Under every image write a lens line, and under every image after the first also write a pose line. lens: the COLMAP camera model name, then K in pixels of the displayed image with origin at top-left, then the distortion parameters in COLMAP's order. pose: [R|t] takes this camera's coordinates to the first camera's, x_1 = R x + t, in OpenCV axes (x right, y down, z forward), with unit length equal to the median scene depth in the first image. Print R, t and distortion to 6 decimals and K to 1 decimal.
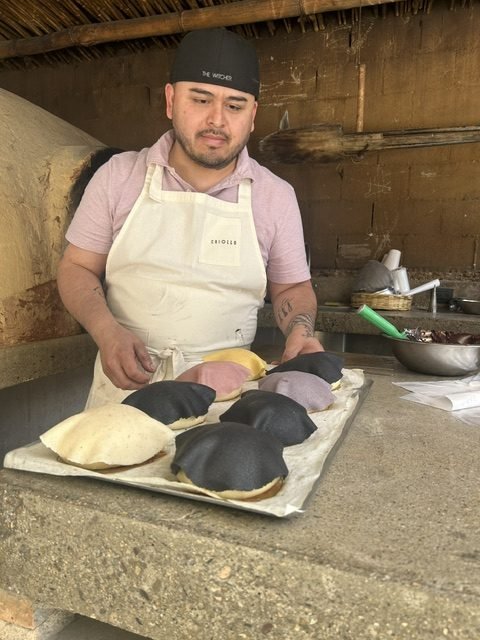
lens RADIAL K [[503.4, 0, 241.4], [0, 503.4, 323.8], [0, 0, 1]] dist [0.024483, -0.020236]
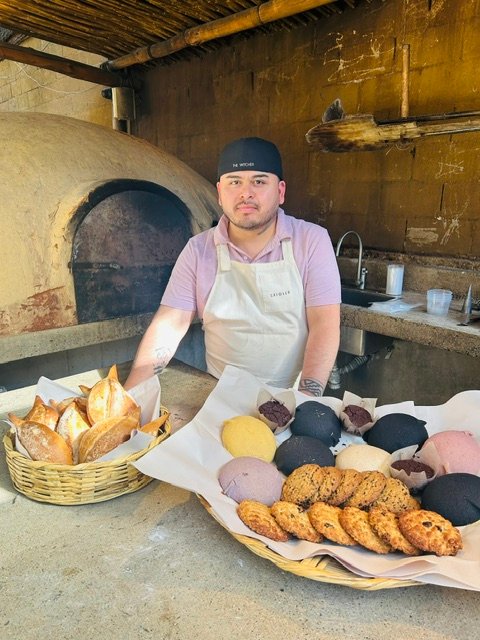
lens RADIAL K [[503.4, 0, 239.2], [0, 503.4, 317.0], [0, 0, 1]] dist [0.024483, -0.020236]
pose [[0.886510, 0.096419, -0.452552, 0.383708], [-0.039055, 0.990150, 0.134452, -0.111249], [0.461058, -0.101518, 0.881544, -0.018565]]
